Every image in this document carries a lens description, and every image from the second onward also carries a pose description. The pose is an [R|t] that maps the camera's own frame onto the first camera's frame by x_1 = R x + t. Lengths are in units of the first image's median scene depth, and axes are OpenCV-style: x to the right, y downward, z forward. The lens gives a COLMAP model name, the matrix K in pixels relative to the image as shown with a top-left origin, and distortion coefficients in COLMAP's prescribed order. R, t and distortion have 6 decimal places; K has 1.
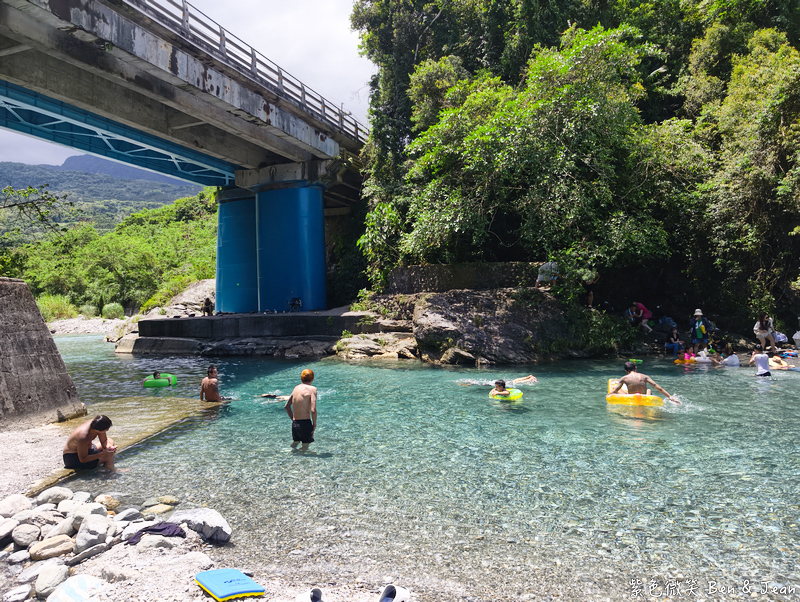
lens RADIAL K [[559.4, 0, 400.7], [0, 559.4, 298.1], [0, 0, 1]] dist [-0.009996, -0.018344]
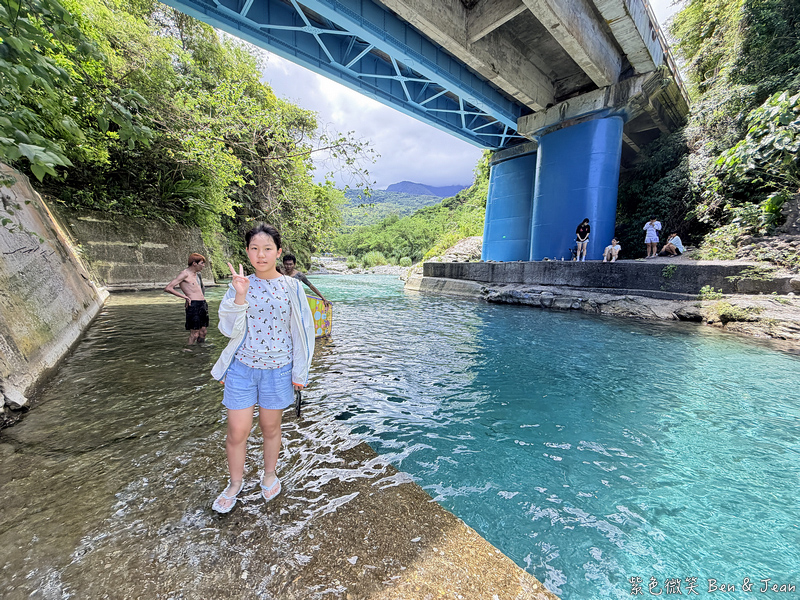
lens RADIAL K [[314.6, 0, 397.6], [0, 314.6, 299.5], [0, 0, 1]] dist [-0.001416, -0.000145]
pose [[0.873621, 0.099176, -0.476394, -0.242320], [-0.042108, 0.990745, 0.129037, 0.040591], [0.484782, -0.092669, 0.869712, 0.488274]]
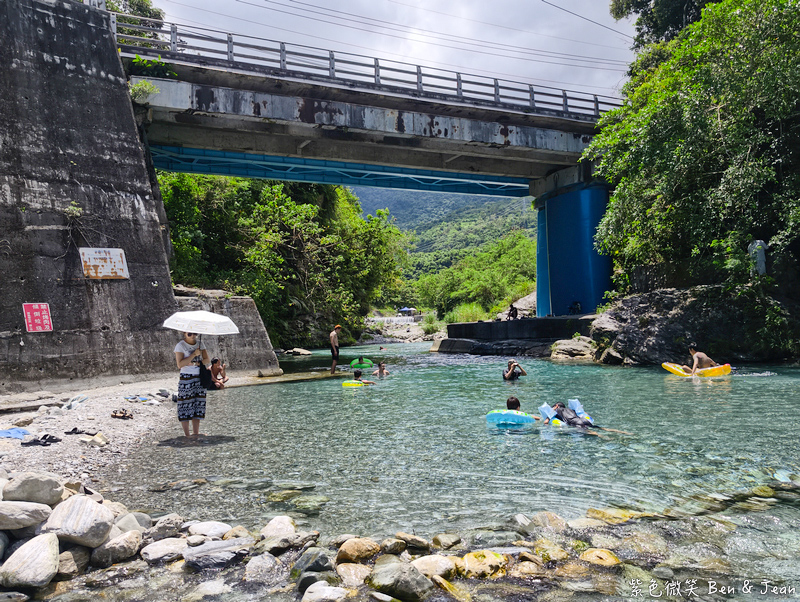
lens RADIAL K [[662.4, 0, 405.8], [0, 662.4, 301.9], [0, 0, 1]] dist [-0.004932, -0.010188]
pose [[0.733581, -0.026422, -0.679089, 0.490007], [0.025272, 0.999613, -0.011594, 0.007926], [0.679132, -0.008657, 0.733965, -0.096869]]
